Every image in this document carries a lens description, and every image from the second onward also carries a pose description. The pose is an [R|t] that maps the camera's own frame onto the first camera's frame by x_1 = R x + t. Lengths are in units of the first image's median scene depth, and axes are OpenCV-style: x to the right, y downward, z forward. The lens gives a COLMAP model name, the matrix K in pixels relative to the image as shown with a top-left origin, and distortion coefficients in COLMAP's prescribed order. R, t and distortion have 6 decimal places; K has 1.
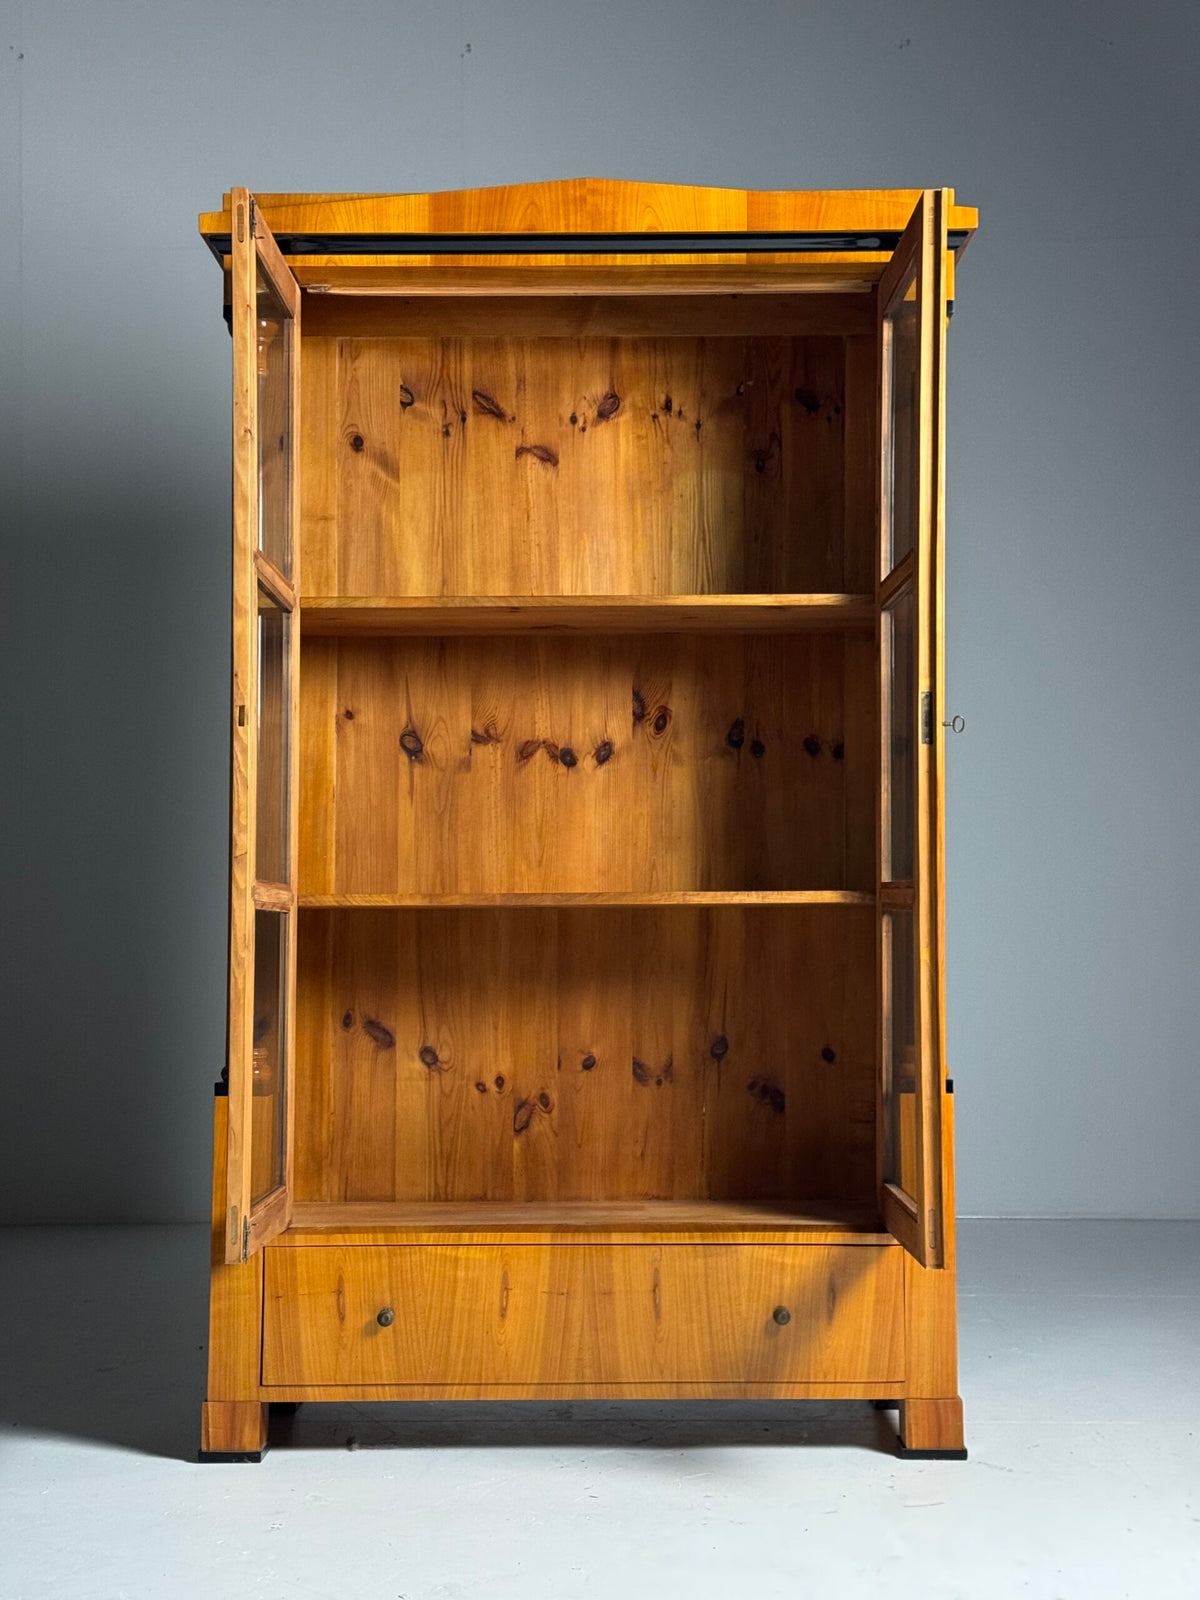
lens RADIAL K [[2257.7, 0, 601.3], [0, 2257.7, 799.7], [0, 0, 1]] dist [0.167160, 0.000000]
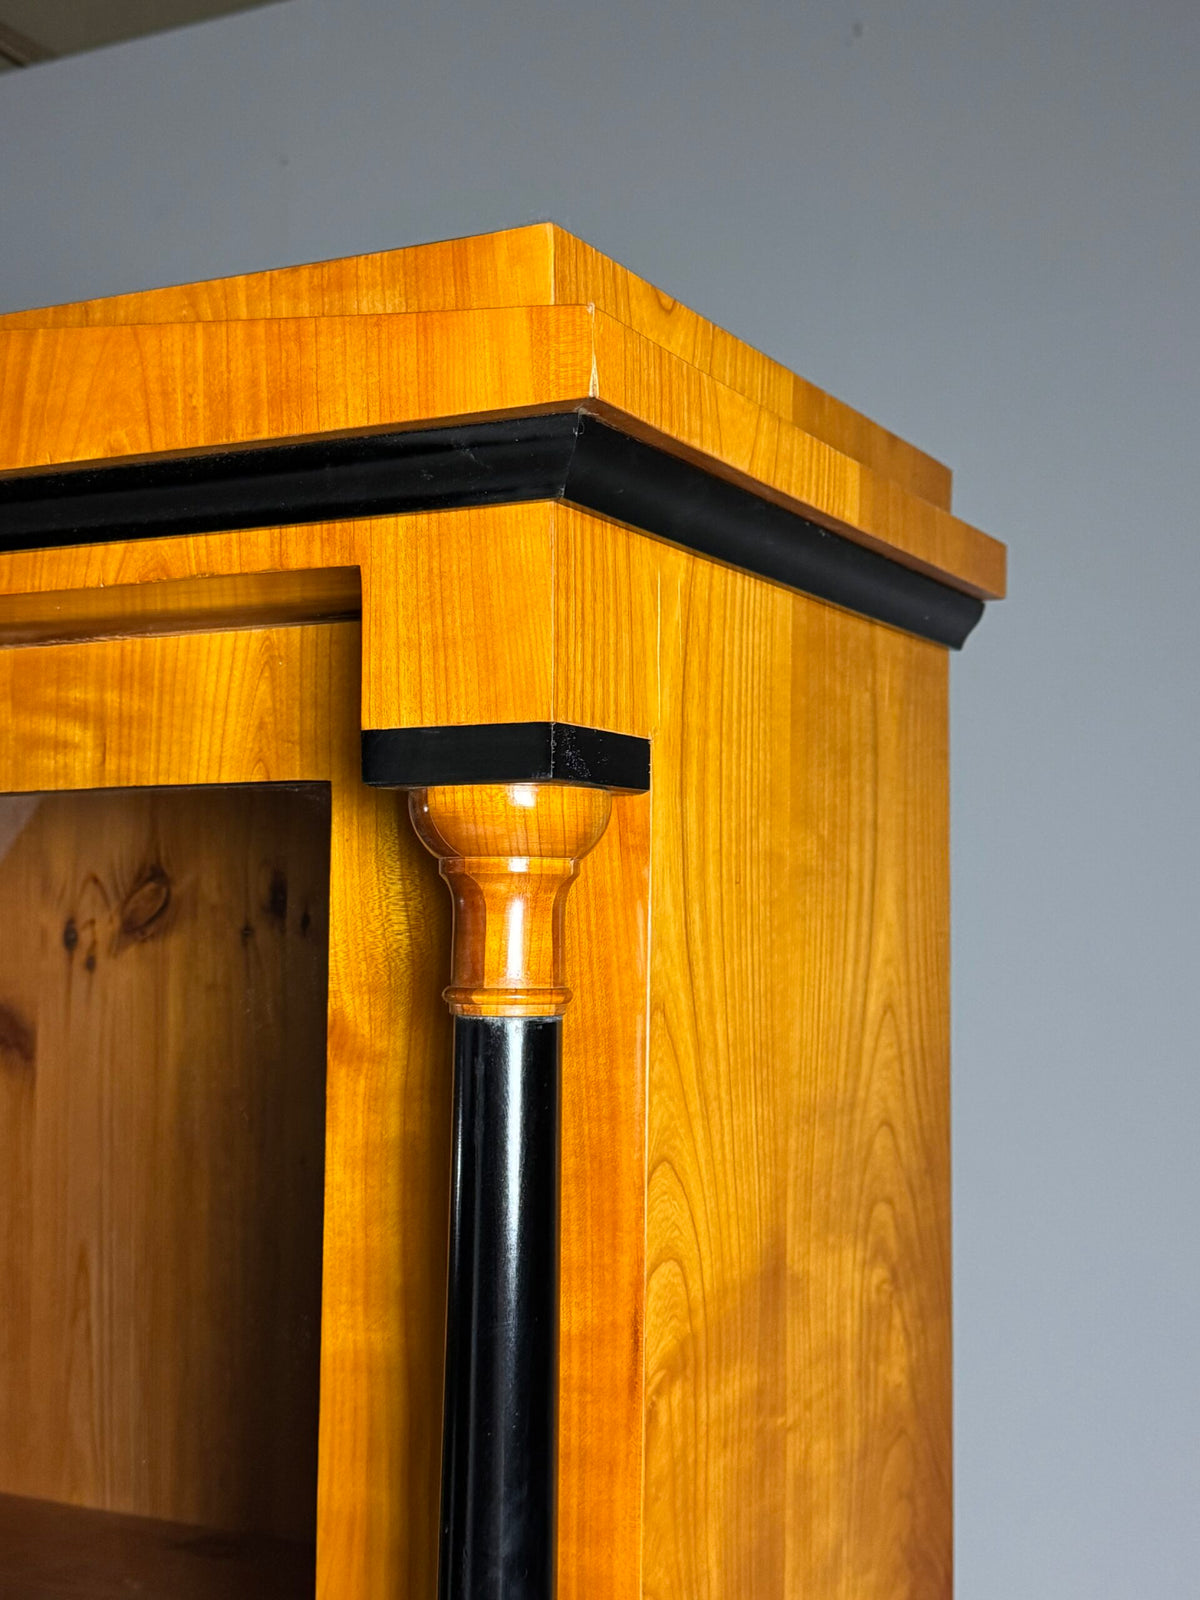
lens RADIAL K [[2045.0, 0, 603.9], [0, 2045.0, 810.7], [0, 0, 1]] dist [0.118053, 0.000000]
pose [[0.889162, -0.014362, -0.457368, 0.249495], [0.019053, 0.999803, 0.005645, -0.211409], [0.457197, -0.013734, 0.889260, 0.826068]]
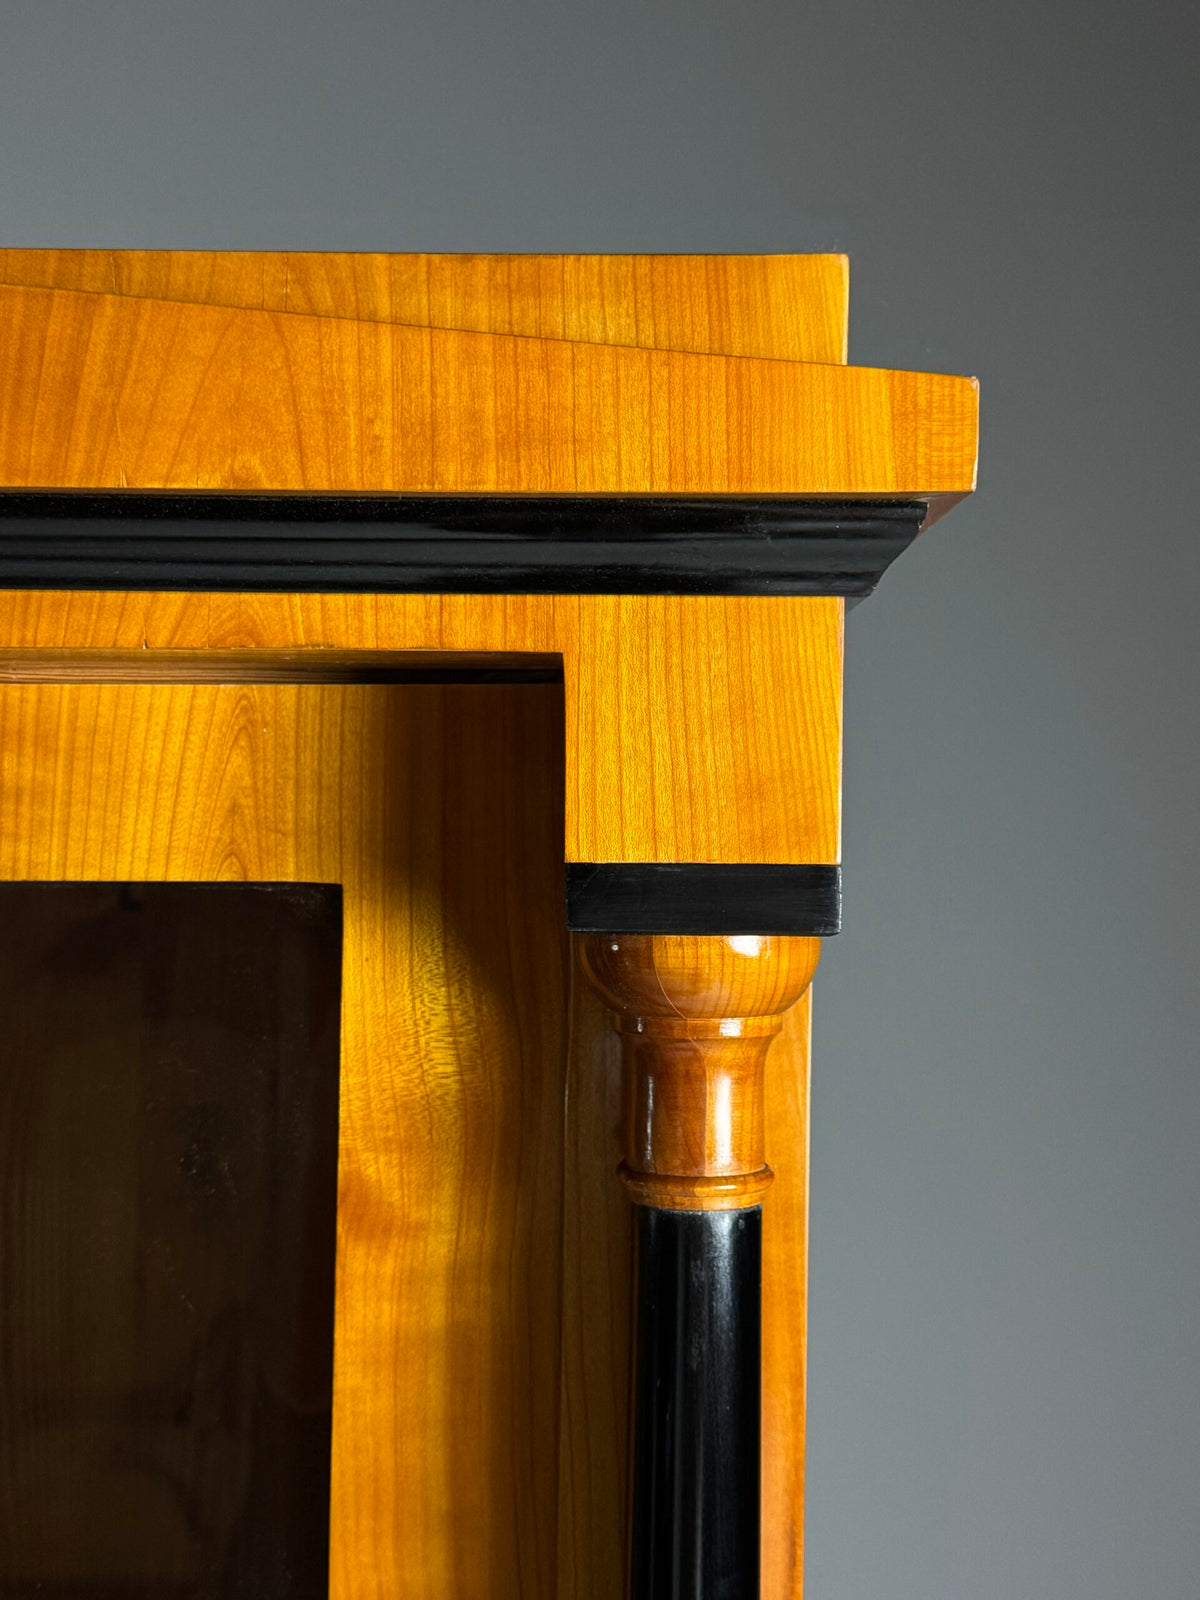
lens RADIAL K [[2045.0, 0, 595.9], [0, 2045.0, 806.3], [0, 0, 1]] dist [0.118053, 0.000000]
pose [[0.999858, 0.013271, -0.010388, 0.136348], [-0.012527, 0.997562, 0.068653, -0.234797], [0.011273, -0.068513, 0.997587, 0.835994]]
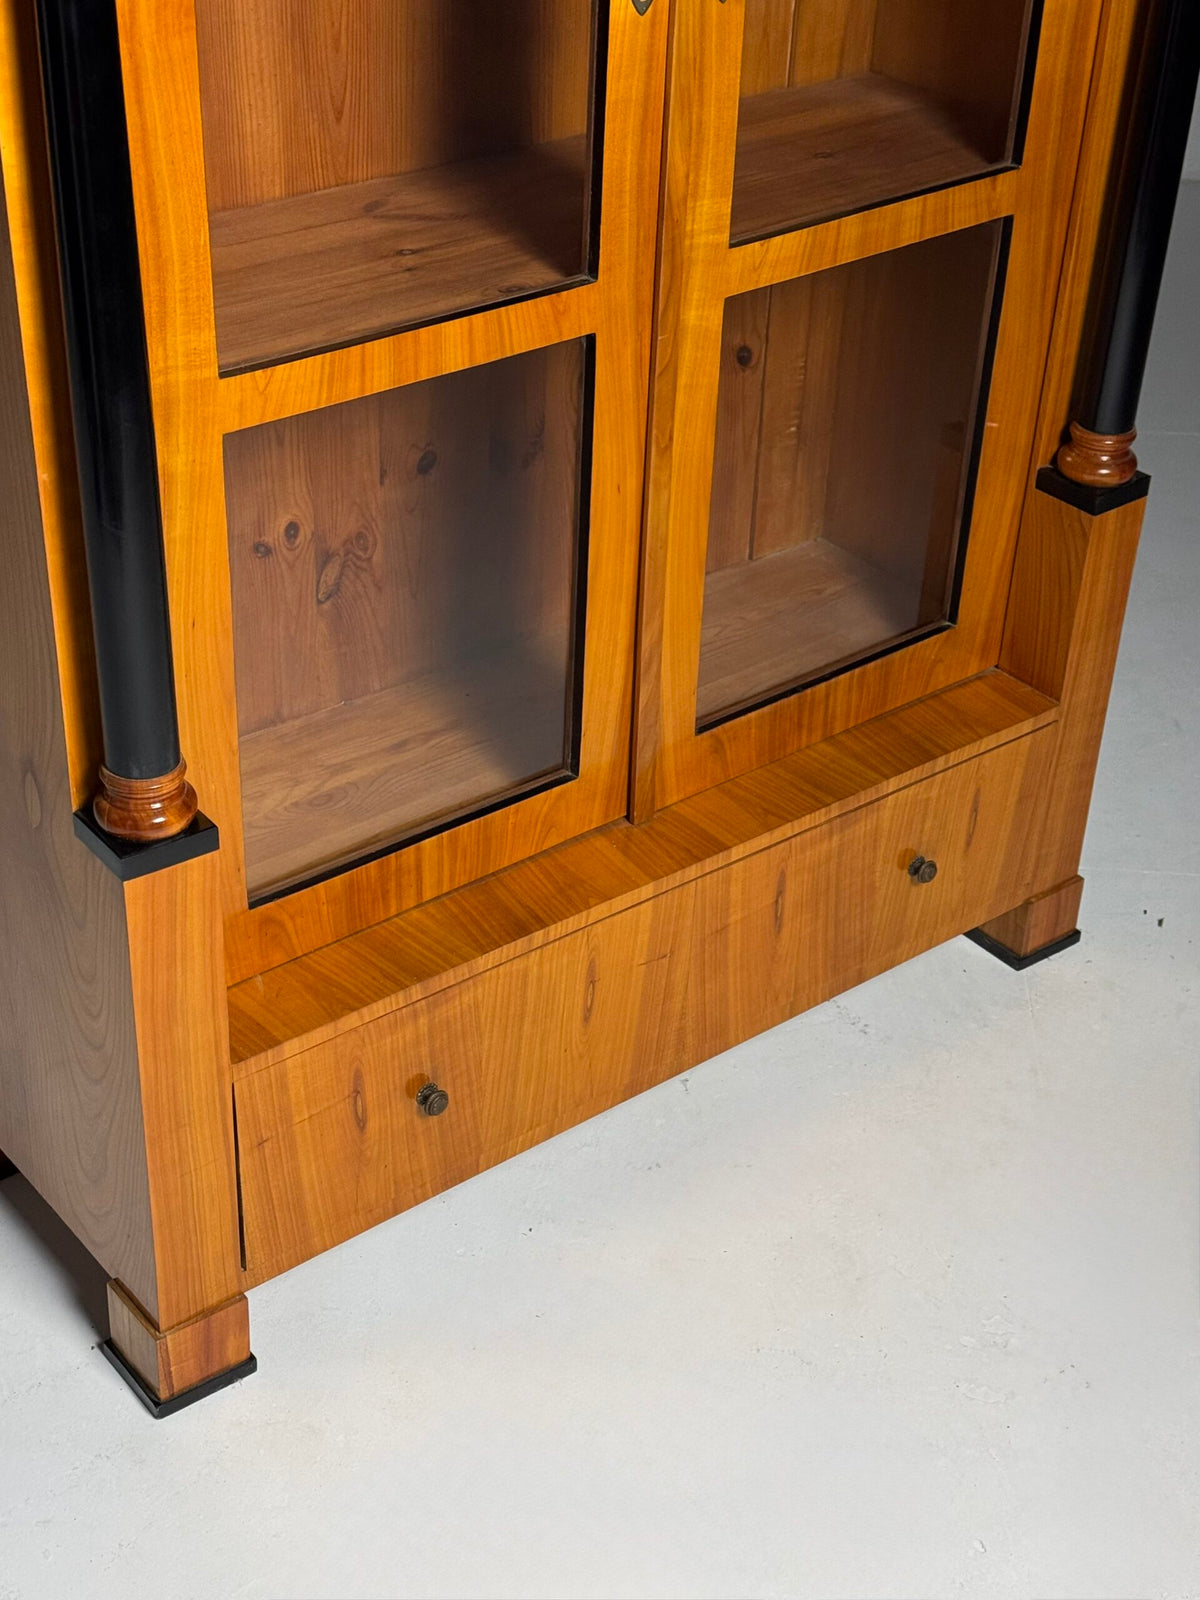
lens RADIAL K [[2257.7, 0, 587.9], [0, 2257.7, 800.1], [0, 0, 1]] dist [0.167160, 0.000000]
pose [[0.781629, -0.316615, 0.537411, -0.335911], [-0.069634, 0.811911, 0.579614, -0.160893], [-0.619844, -0.490465, 0.612566, 0.646292]]
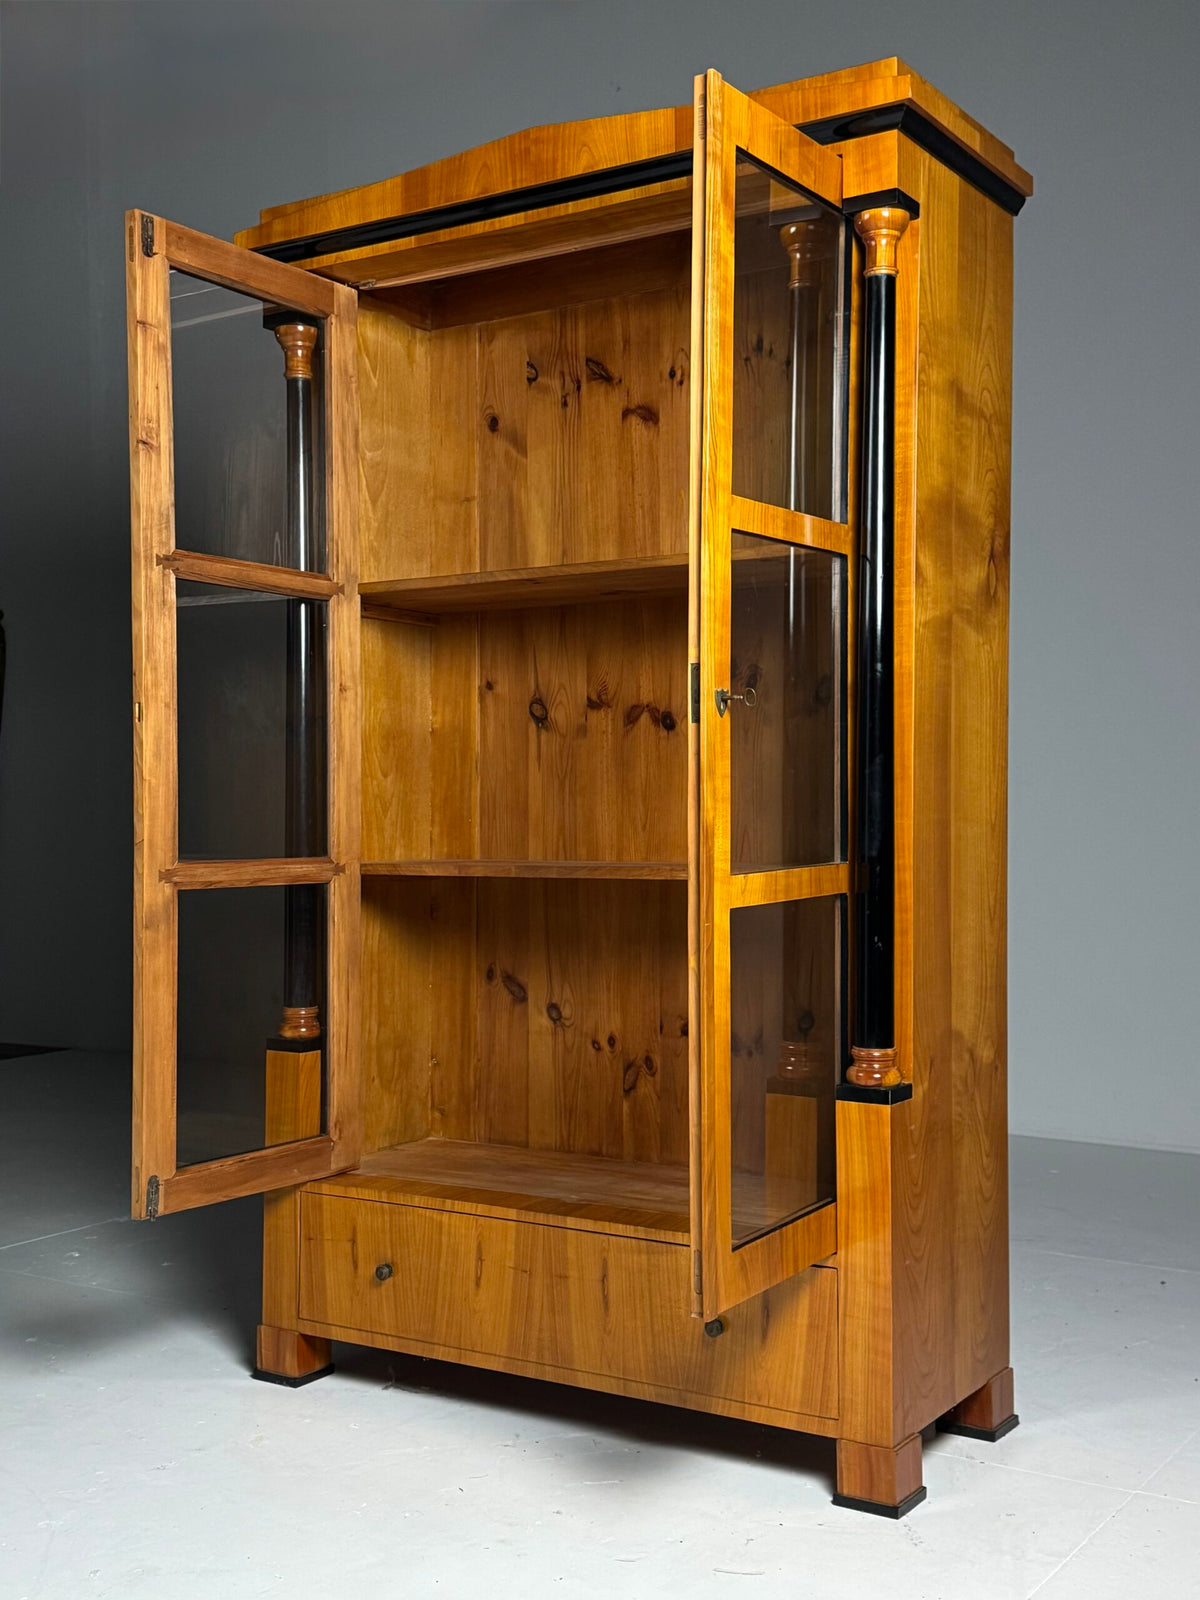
lens RADIAL K [[1848.6, 0, 599.6], [0, 1848.6, 793.7], [0, 0, 1]] dist [0.127866, 0.000000]
pose [[0.844734, -0.004542, -0.535166, 0.437036], [0.034593, 0.998336, 0.046132, -0.027854], [0.534067, -0.057482, 0.843486, 0.331370]]
